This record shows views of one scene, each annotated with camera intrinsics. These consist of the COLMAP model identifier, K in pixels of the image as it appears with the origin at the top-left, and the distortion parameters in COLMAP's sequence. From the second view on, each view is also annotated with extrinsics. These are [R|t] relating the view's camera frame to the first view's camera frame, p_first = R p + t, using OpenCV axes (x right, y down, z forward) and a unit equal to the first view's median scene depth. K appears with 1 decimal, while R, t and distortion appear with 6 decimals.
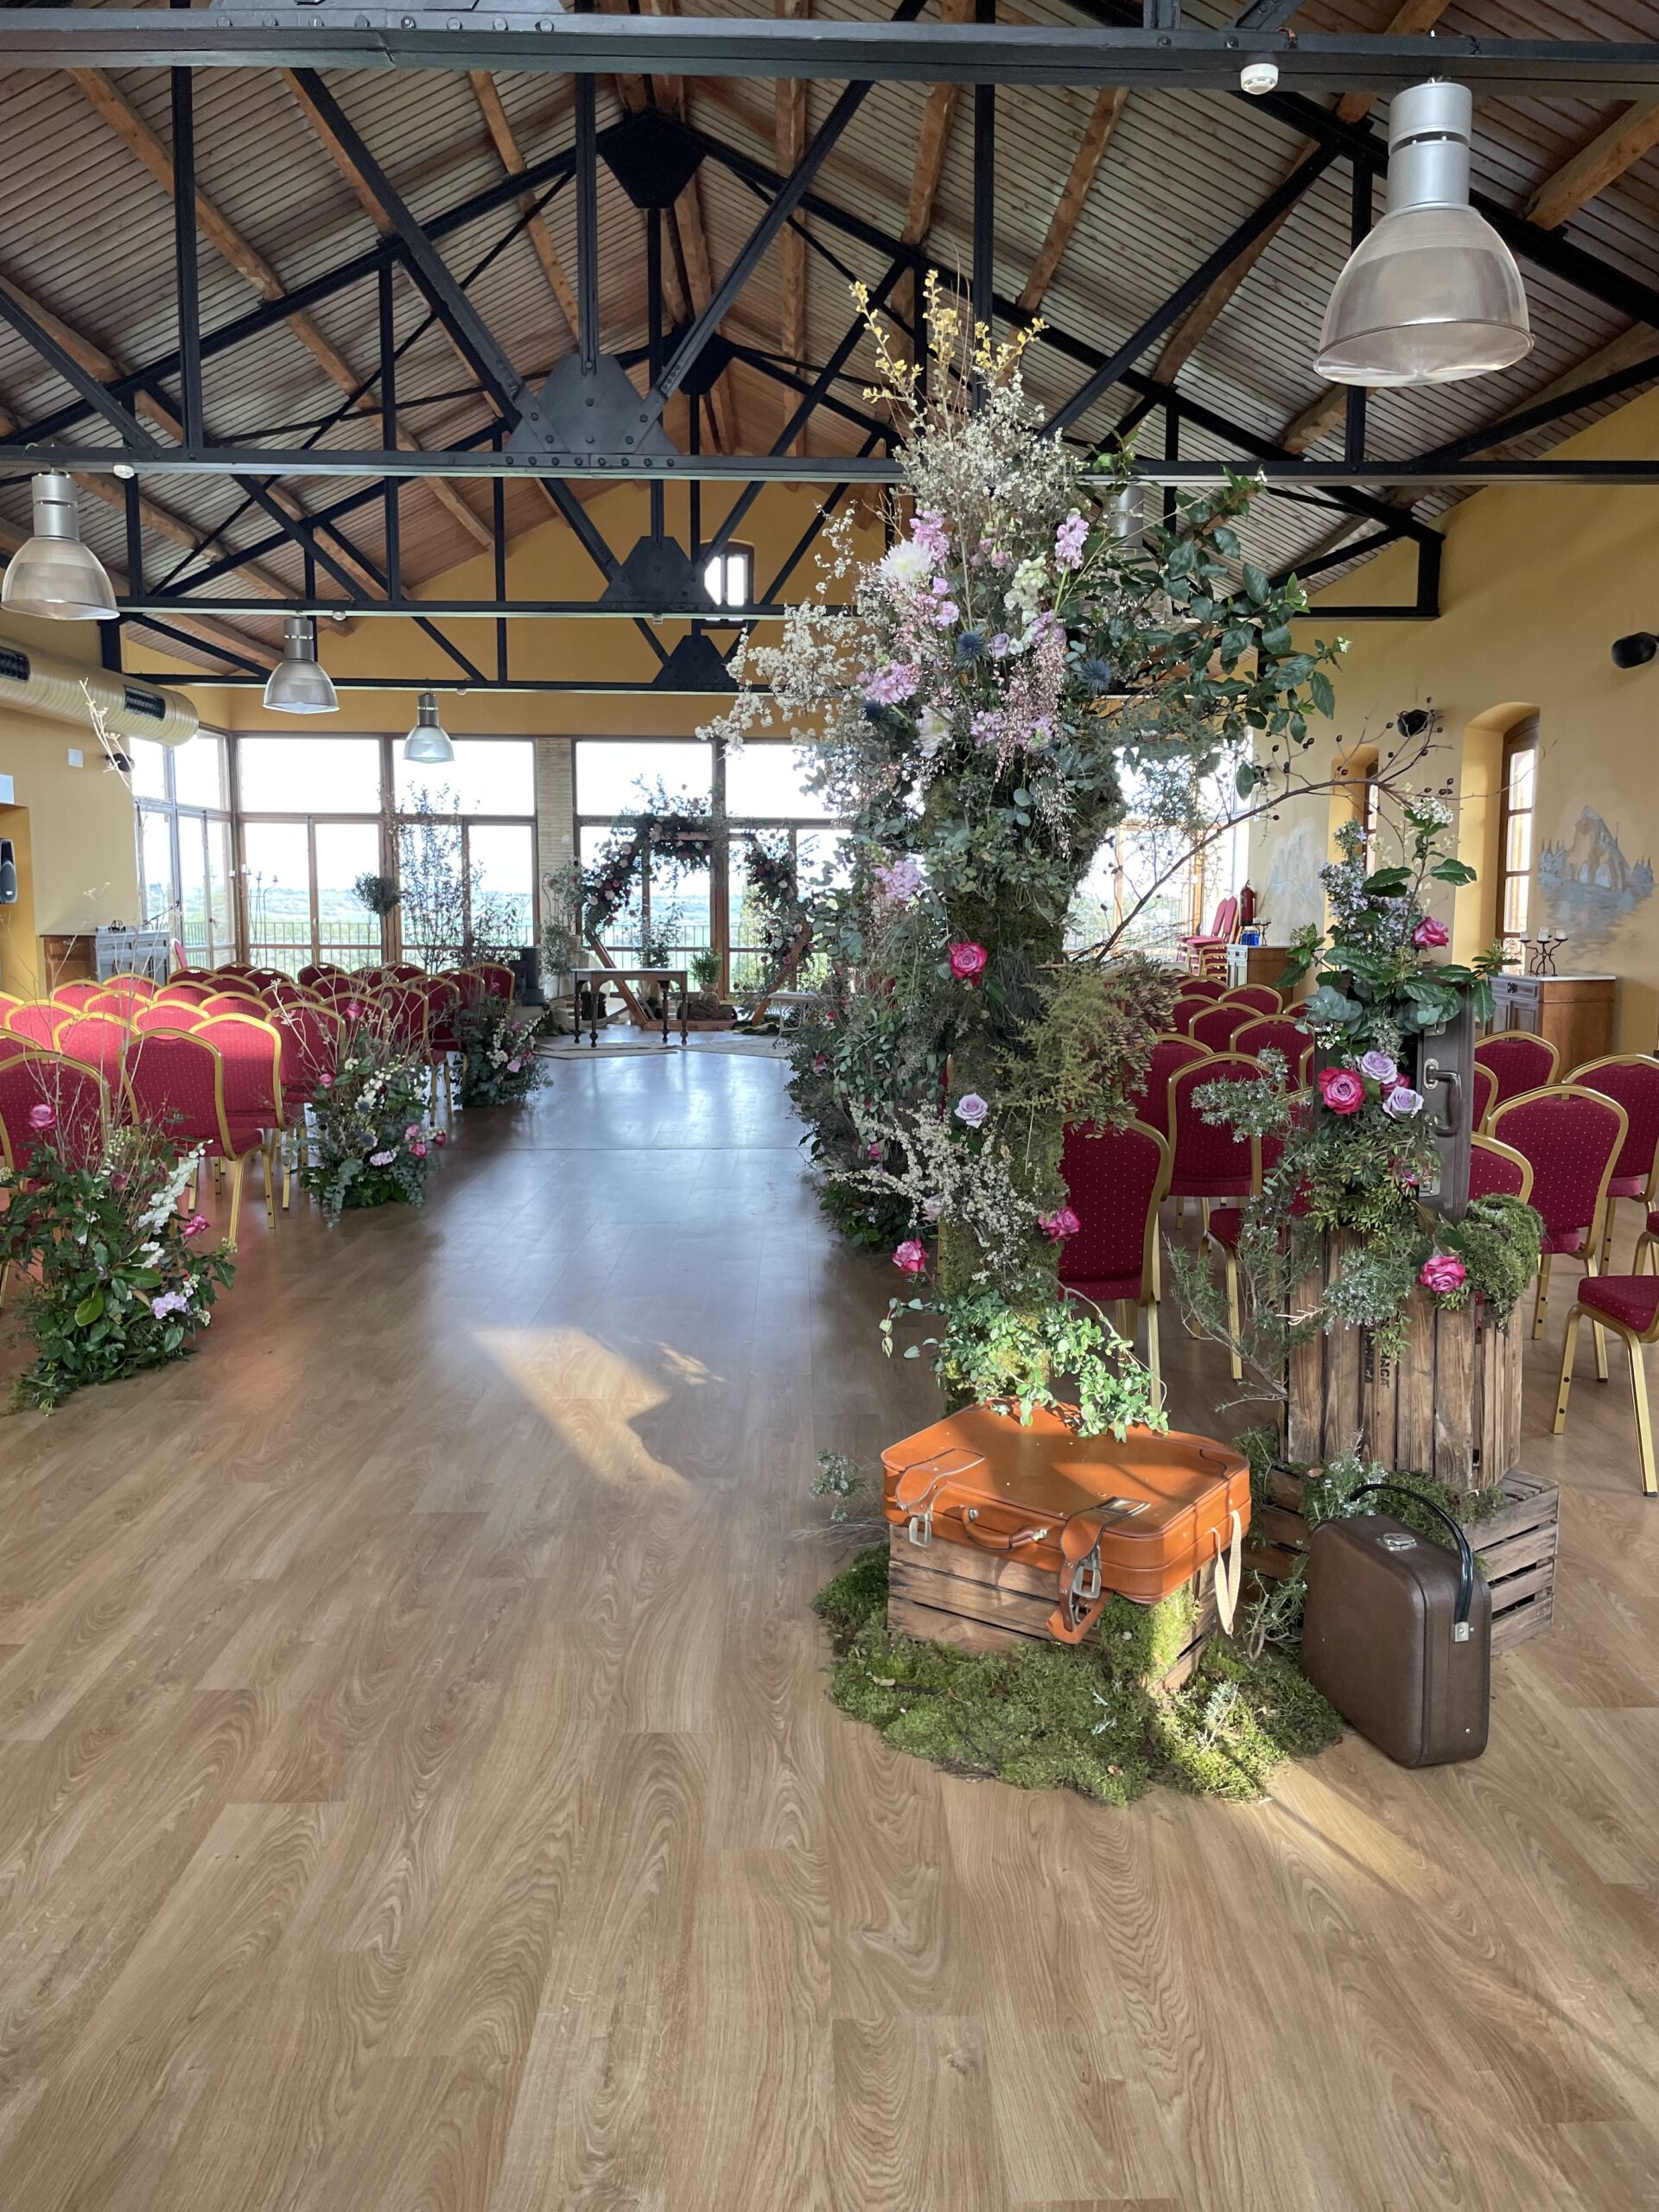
lens RADIAL K [[1550.6, 0, 834.2], [0, 1550.6, 1097.3], [0, 0, 1]] dist [0.082720, -0.090341]
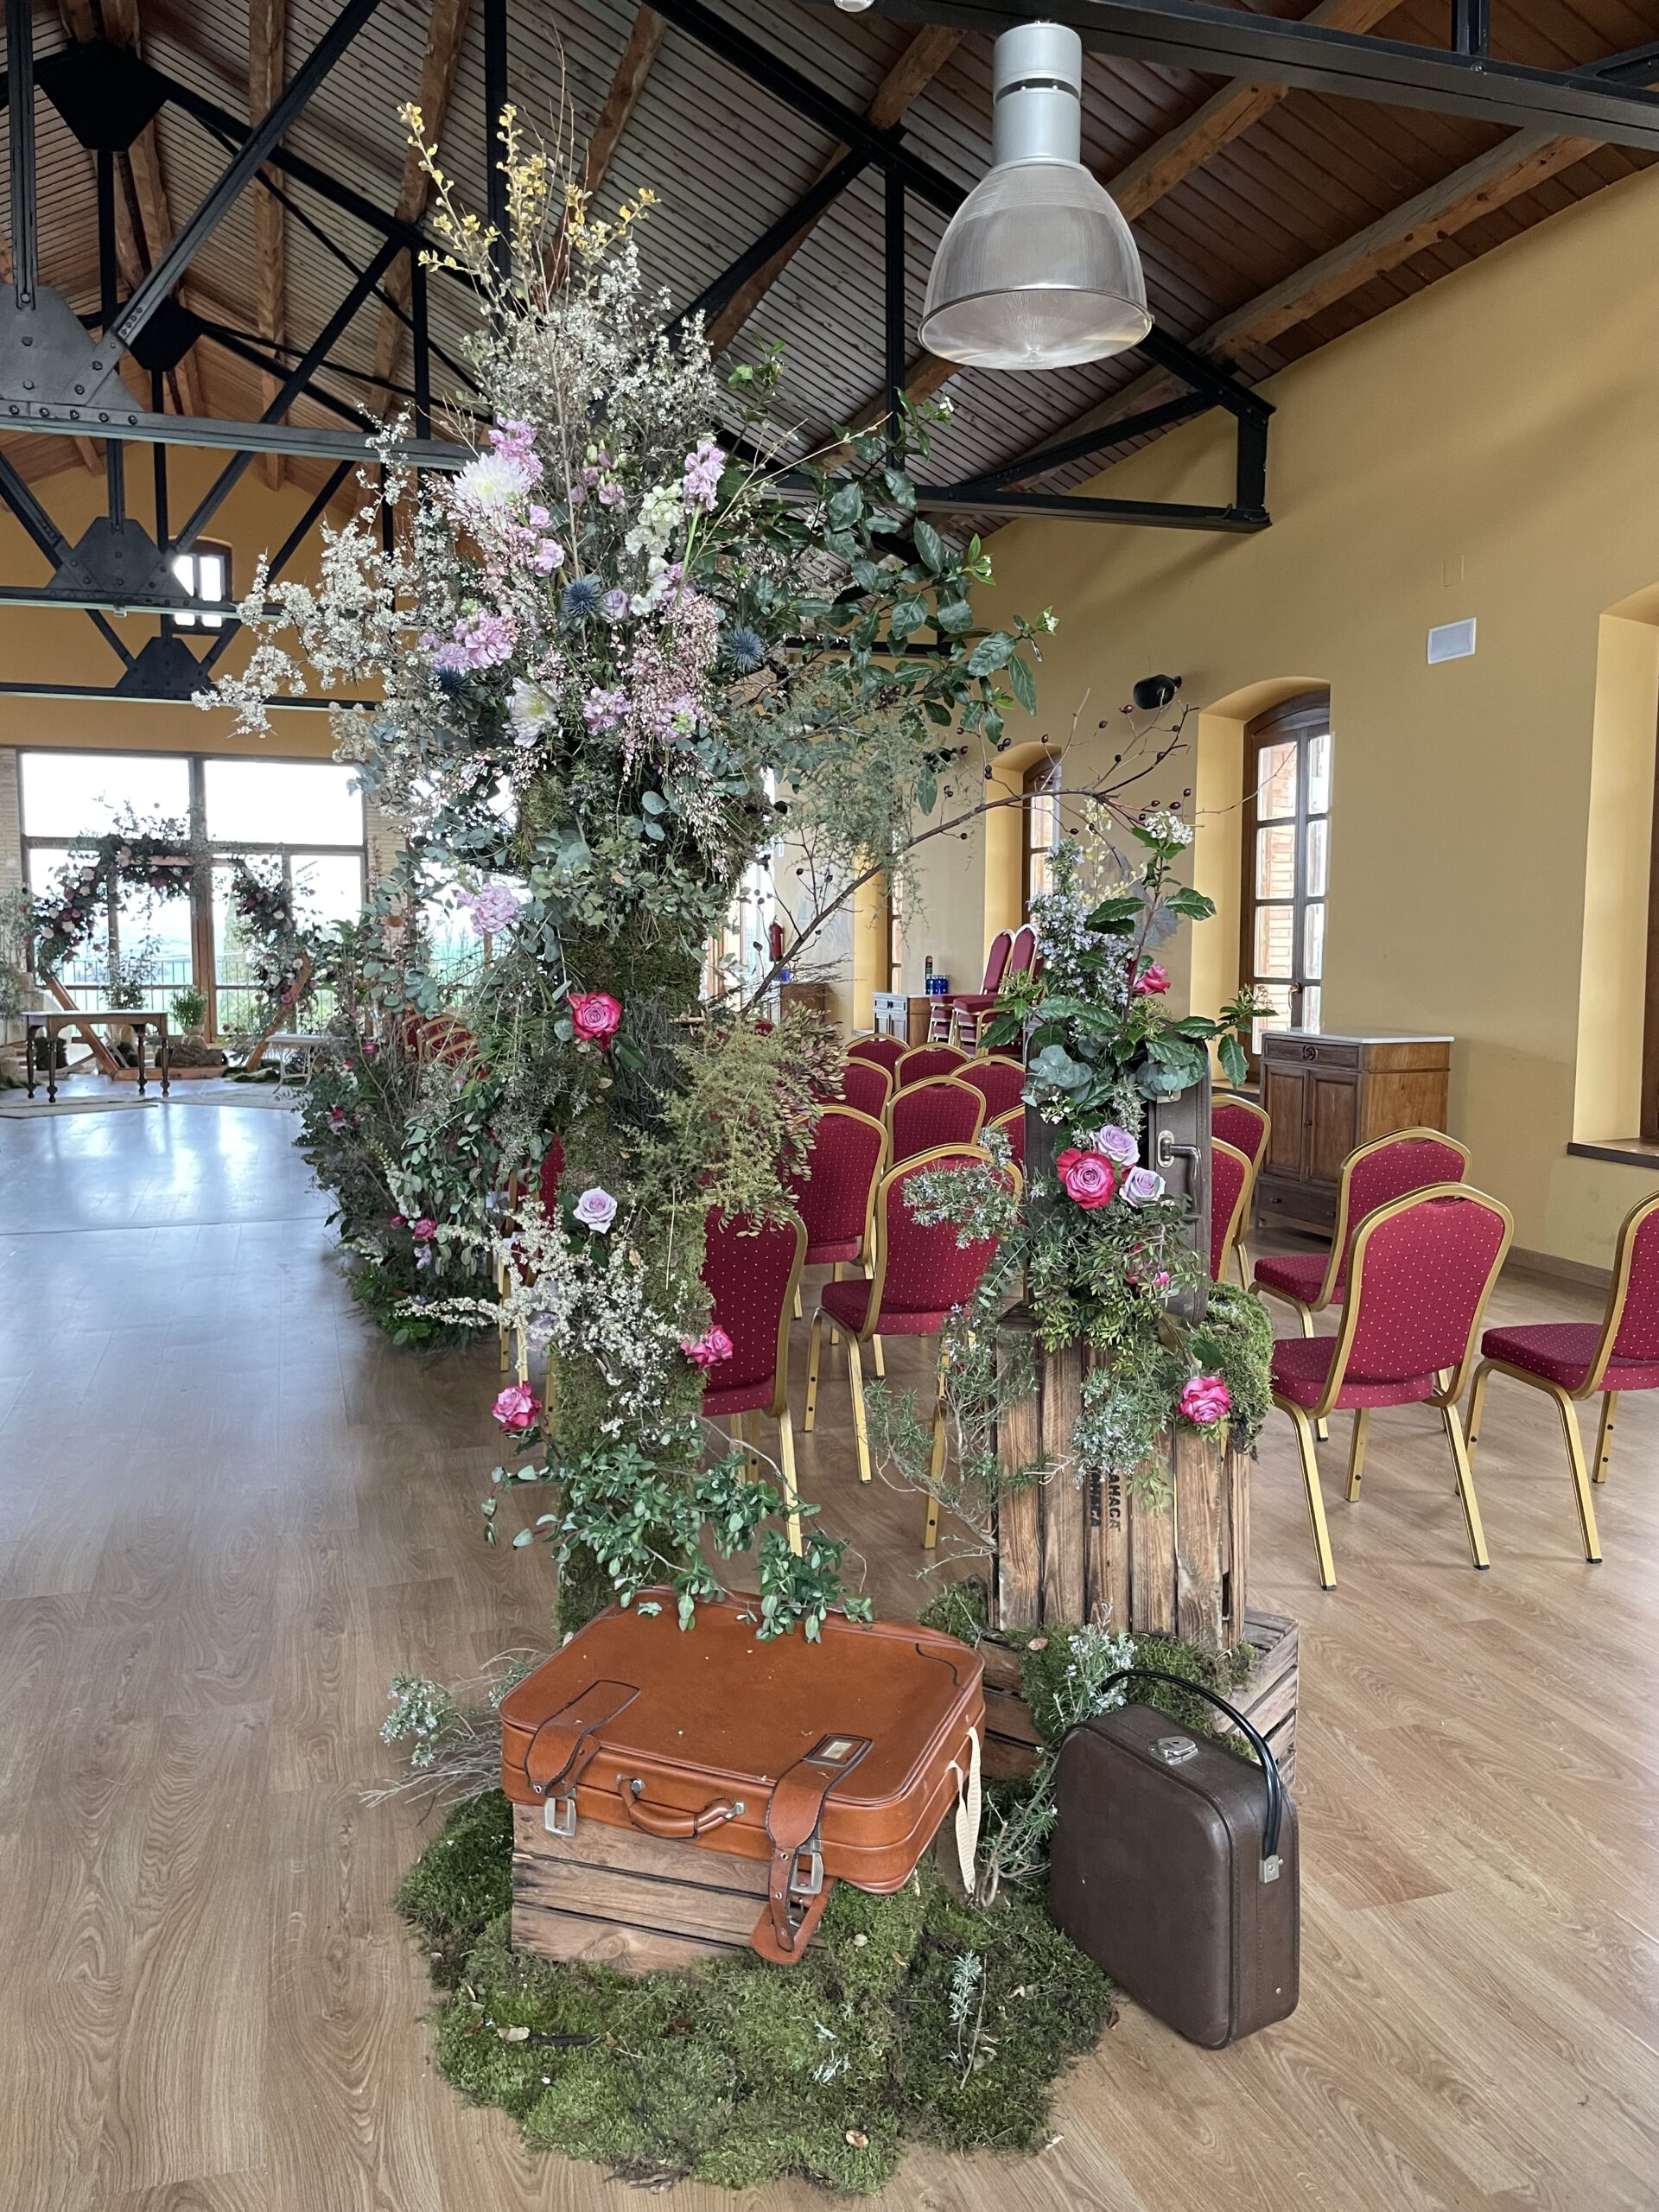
lens RADIAL K [[1642.3, 0, 812.0], [0, 1642.3, 1104.2], [0, 0, 1]] dist [0.092446, -0.120413]
pose [[0.962197, -0.028326, 0.270879, -0.028245], [0.034617, 0.999230, -0.018474, -0.026497], [-0.270147, 0.027152, 0.962436, 0.201230]]
